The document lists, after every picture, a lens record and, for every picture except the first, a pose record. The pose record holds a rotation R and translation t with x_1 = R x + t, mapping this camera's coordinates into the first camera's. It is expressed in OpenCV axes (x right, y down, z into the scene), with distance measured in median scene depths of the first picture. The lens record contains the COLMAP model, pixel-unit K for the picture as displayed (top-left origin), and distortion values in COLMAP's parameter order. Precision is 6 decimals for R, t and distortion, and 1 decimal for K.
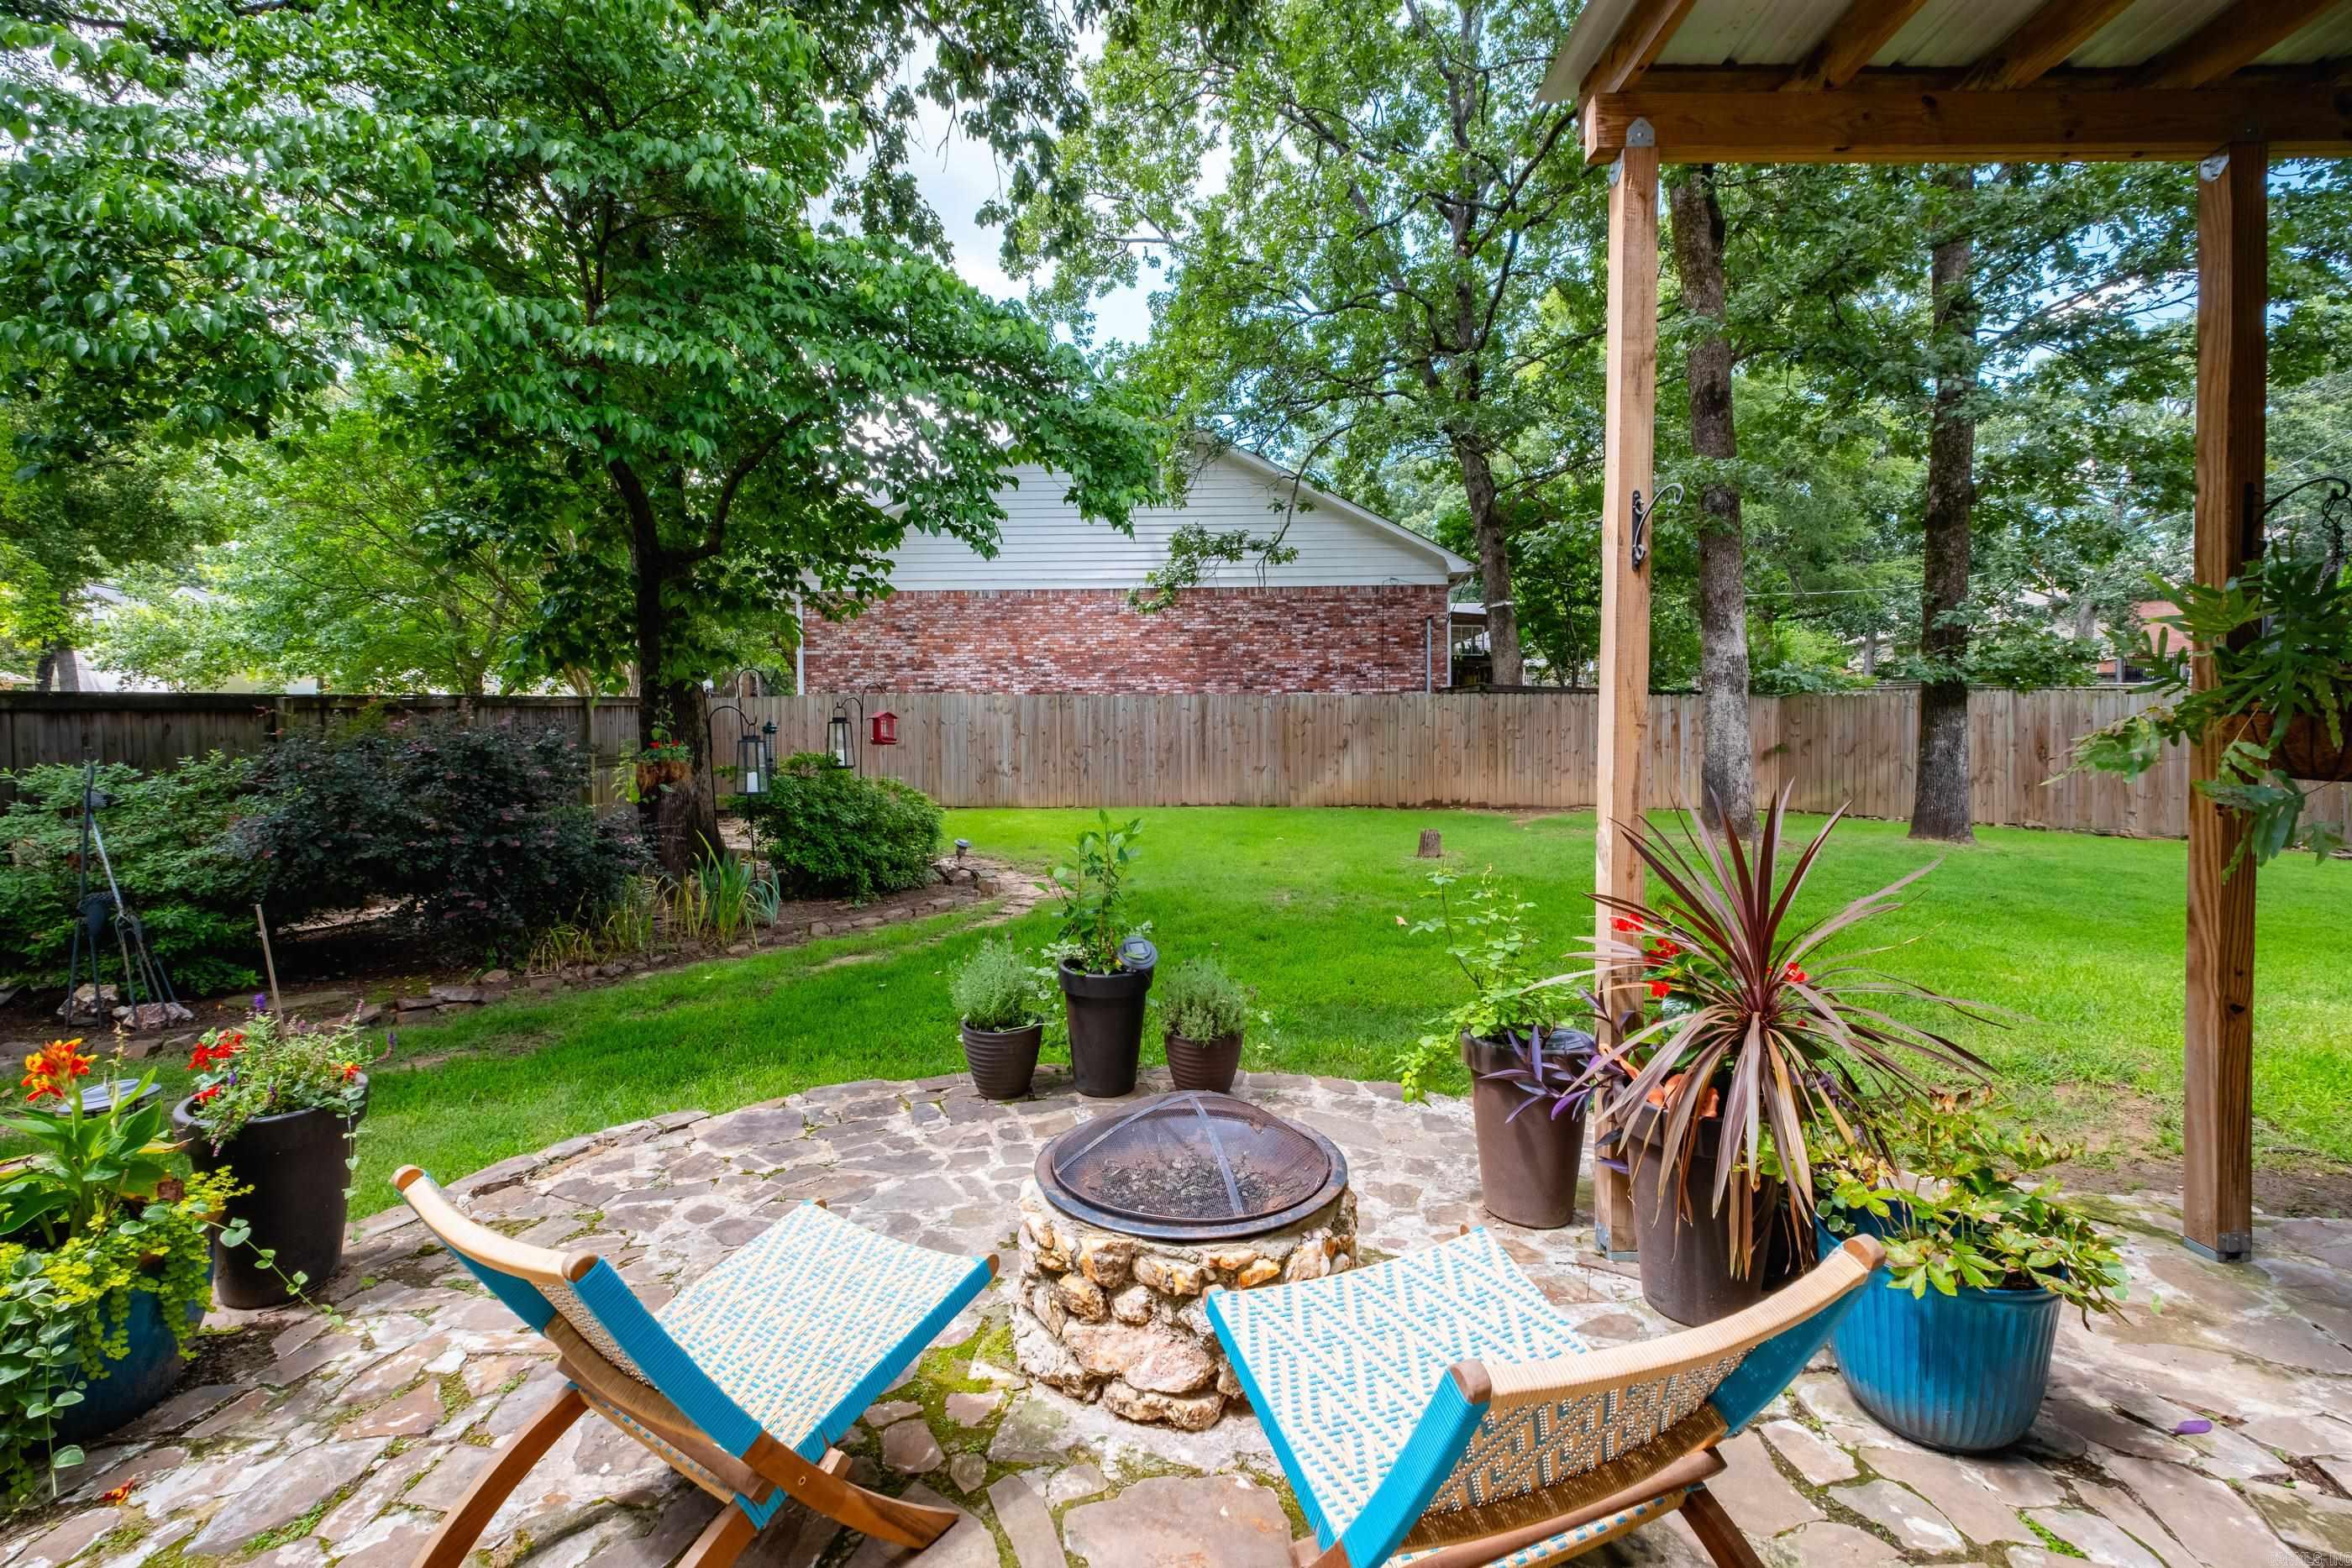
lens RADIAL K [[1009.8, 0, 1171.5], [0, 1009.8, 782.9], [0, 0, 1]] dist [0.000250, -0.000498]
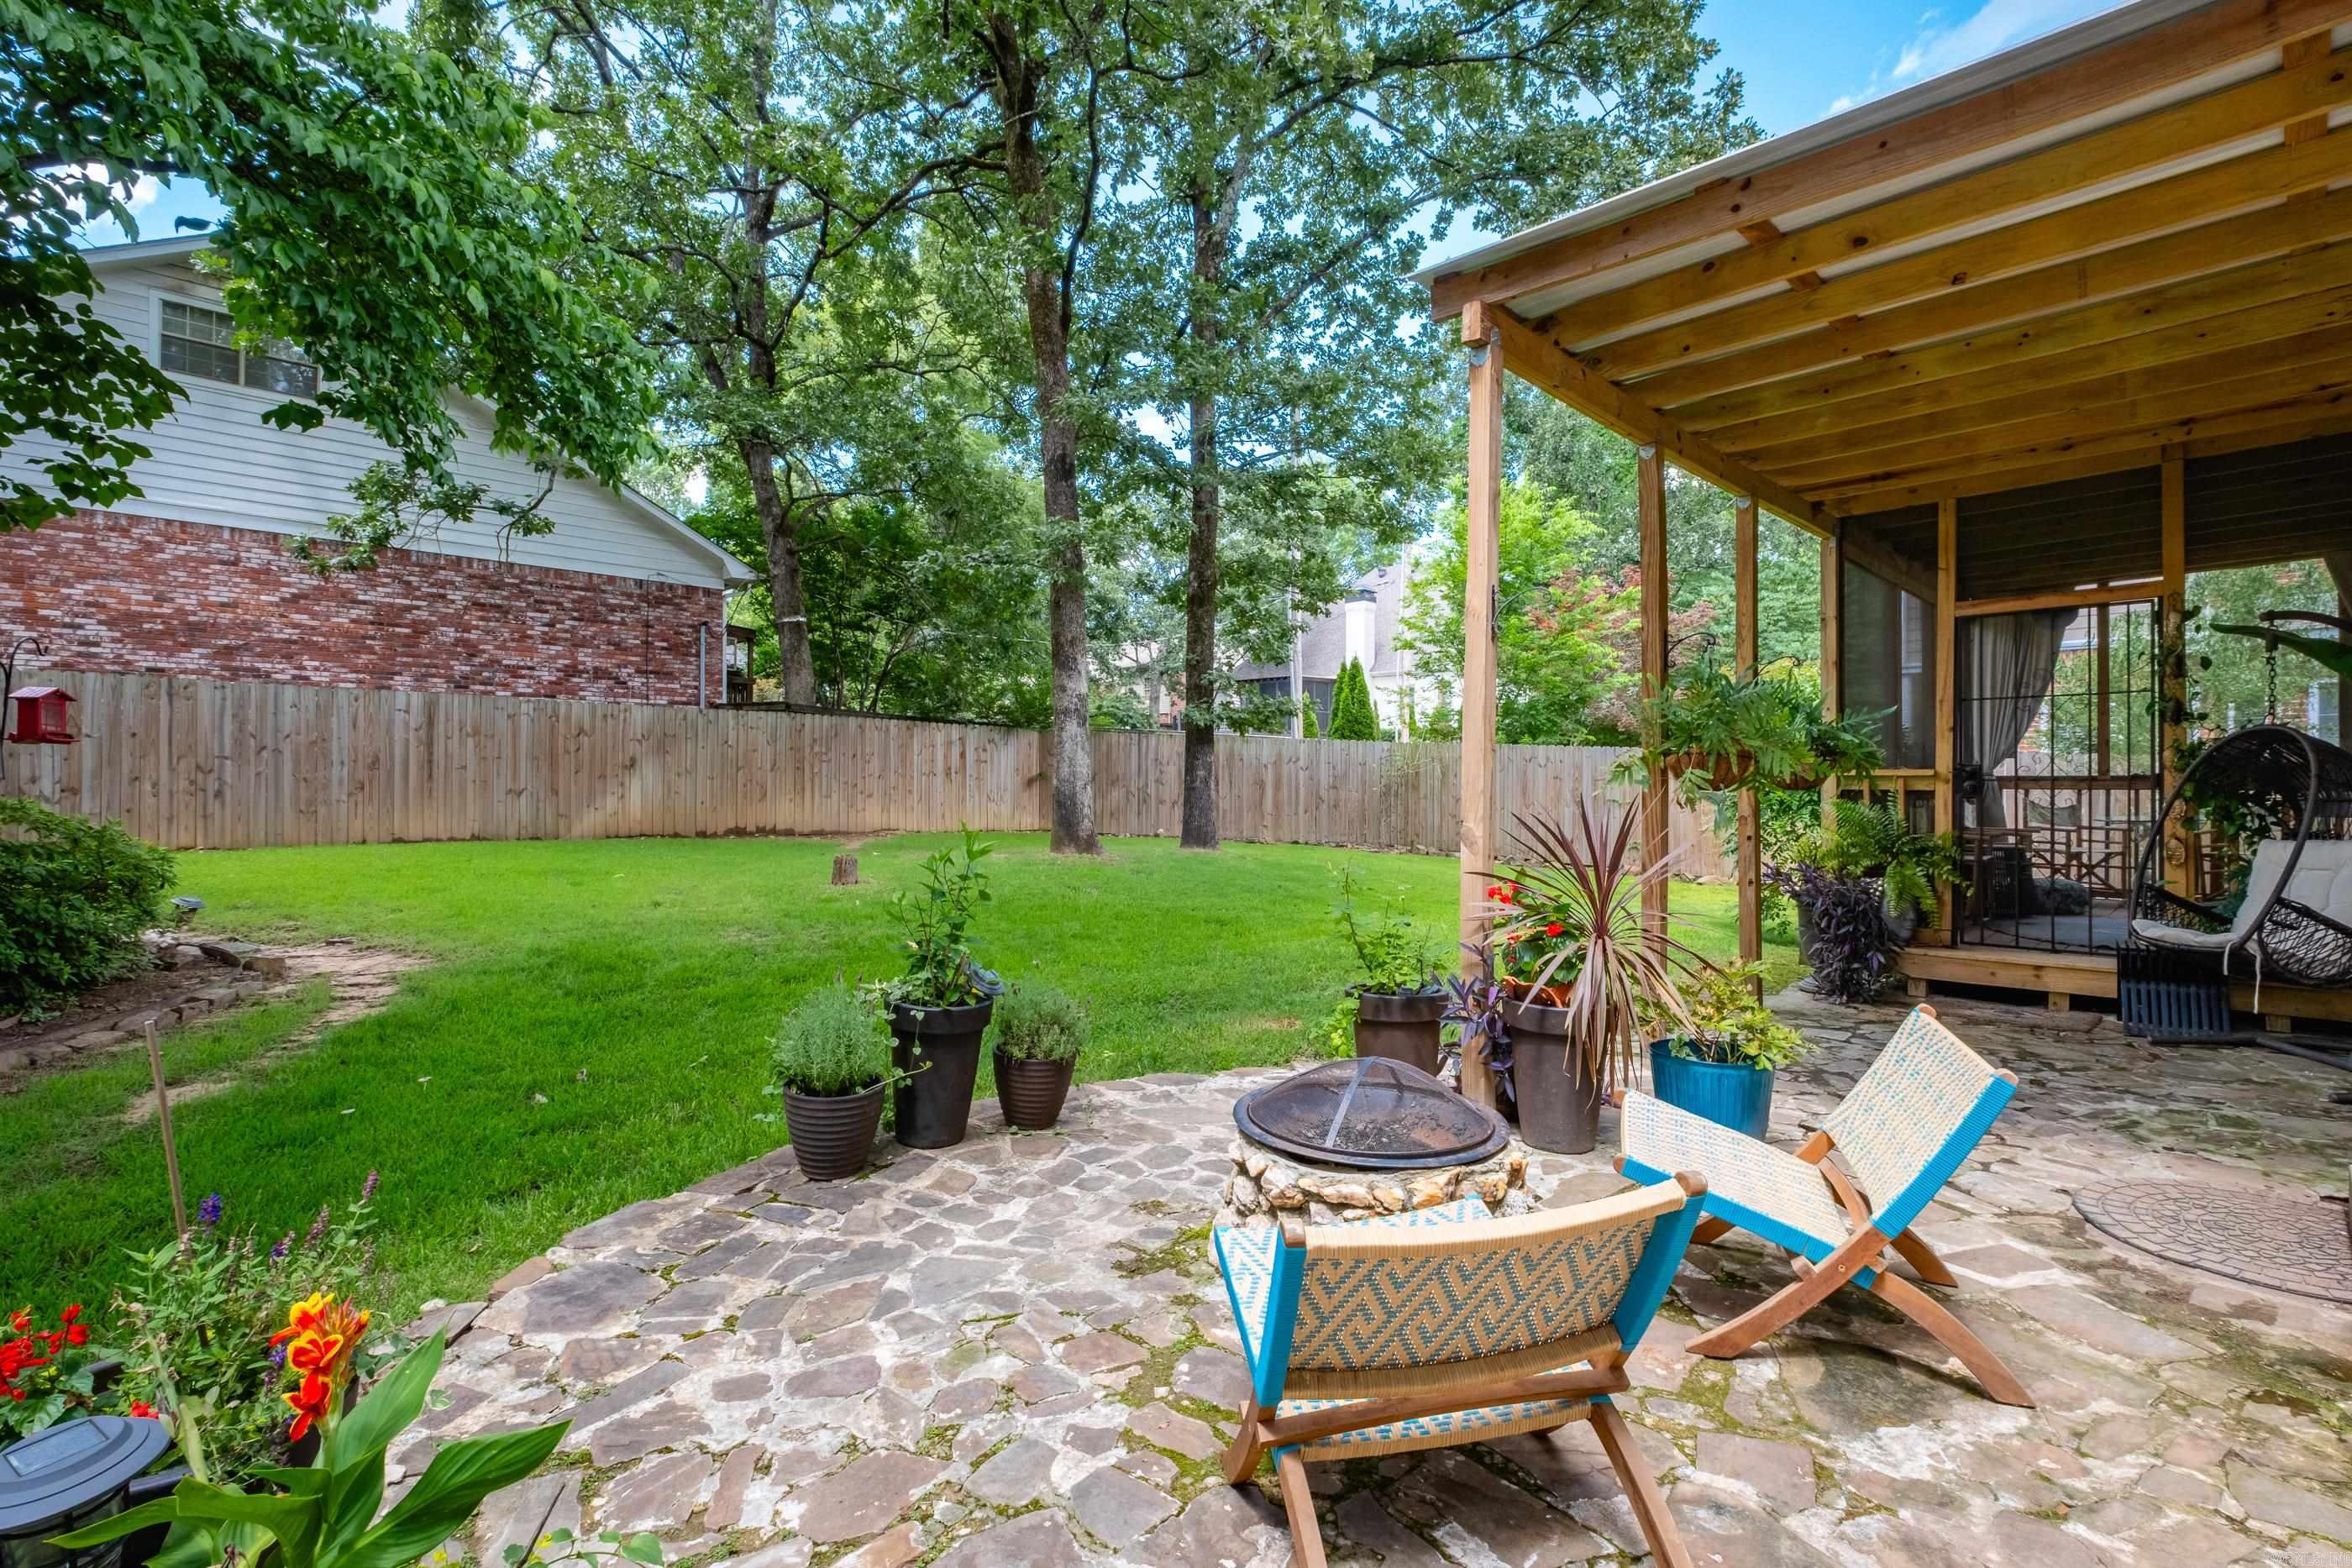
lens RADIAL K [[1073.7, 0, 1183.3], [0, 1073.7, 778.8], [0, 0, 1]] dist [0.023971, -0.023546]
pose [[0.696370, 0.013547, 0.717555, -0.231474], [0.008721, 0.999588, -0.027336, 0.004890], [-0.717630, 0.025294, 0.695966, 0.065749]]
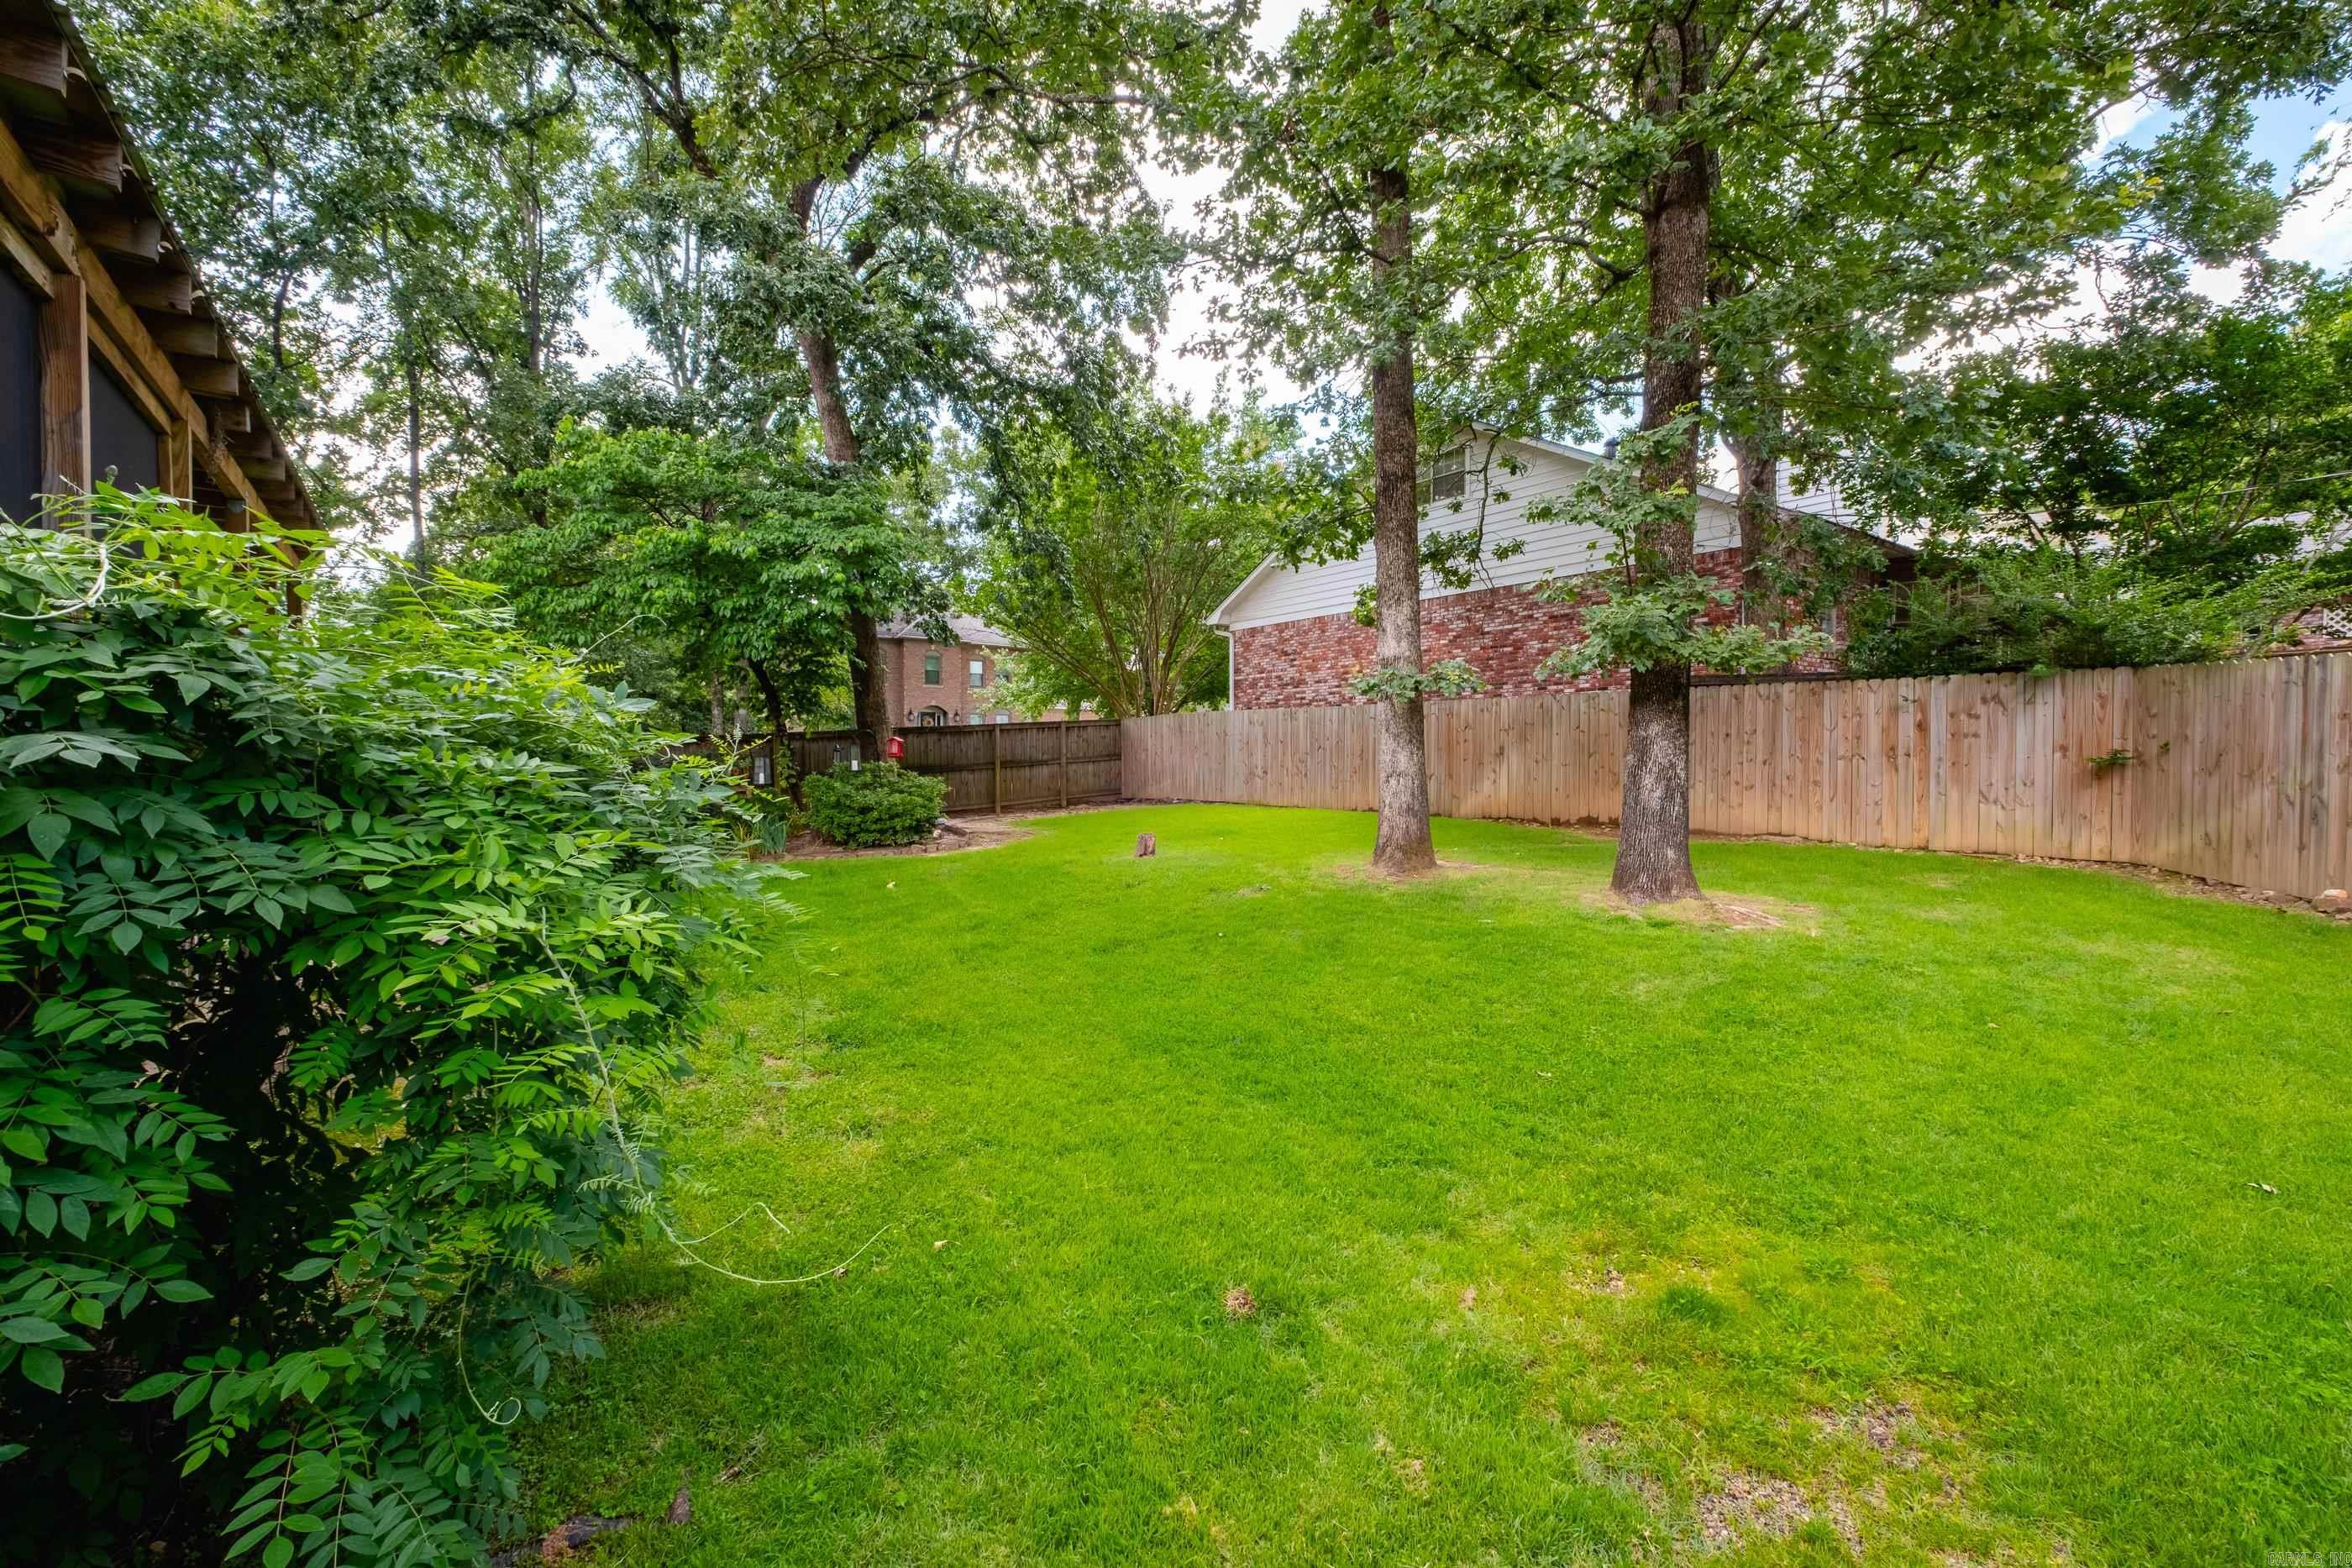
lens RADIAL K [[1009.8, 0, 1171.5], [0, 1009.8, 782.9], [0, 0, 1]] dist [0.000250, -0.000498]
pose [[0.602468, 0.024834, -0.797757, 1.088656], [-0.022504, 0.999647, 0.014124, -0.024294], [0.797826, 0.009444, 0.602814, 0.310562]]
